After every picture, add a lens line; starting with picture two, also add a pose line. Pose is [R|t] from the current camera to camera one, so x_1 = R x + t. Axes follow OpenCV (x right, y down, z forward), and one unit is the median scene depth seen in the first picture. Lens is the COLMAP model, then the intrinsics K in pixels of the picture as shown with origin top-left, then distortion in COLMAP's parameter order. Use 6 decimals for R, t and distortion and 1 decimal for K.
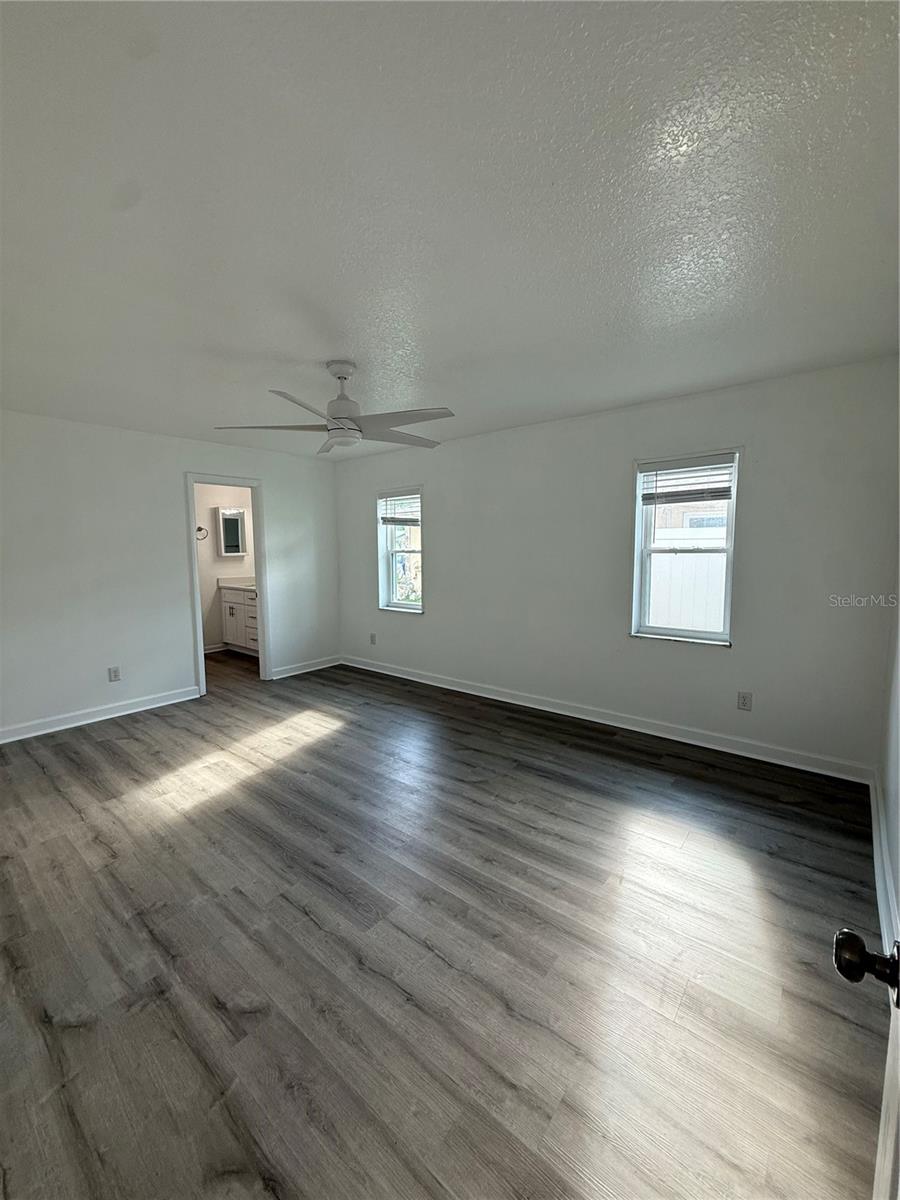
lens RADIAL K [[476.7, 0, 450.7], [0, 476.7, 597.8], [0, 0, 1]] dist [0.000102, -0.000037]
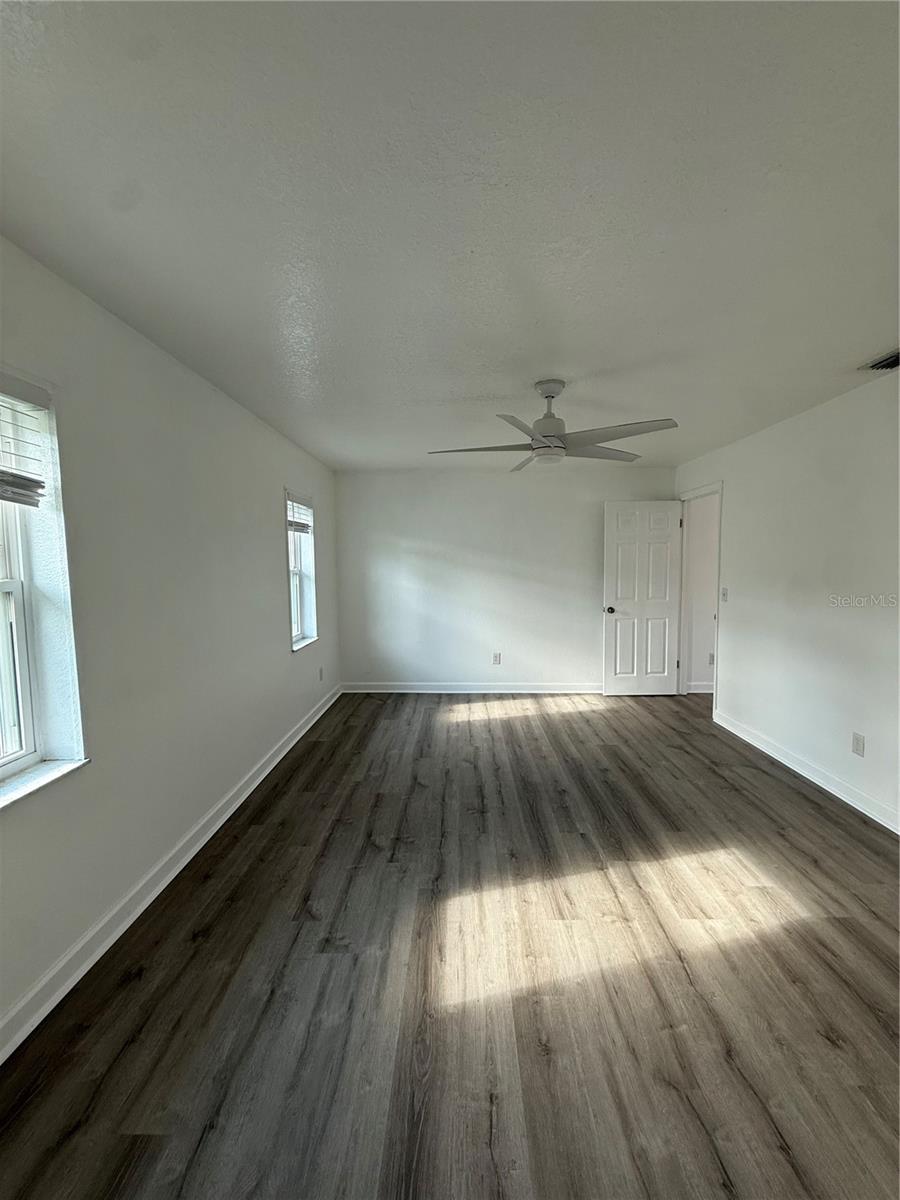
lens RADIAL K [[476.7, 0, 450.7], [0, 476.7, 597.8], [0, 0, 1]] dist [0.000102, -0.000037]
pose [[-0.611934, -0.042299, 0.789777, -0.767994], [0.099082, 0.986602, 0.129611, -0.161716], [-0.784678, 0.157566, -0.599544, 1.542049]]
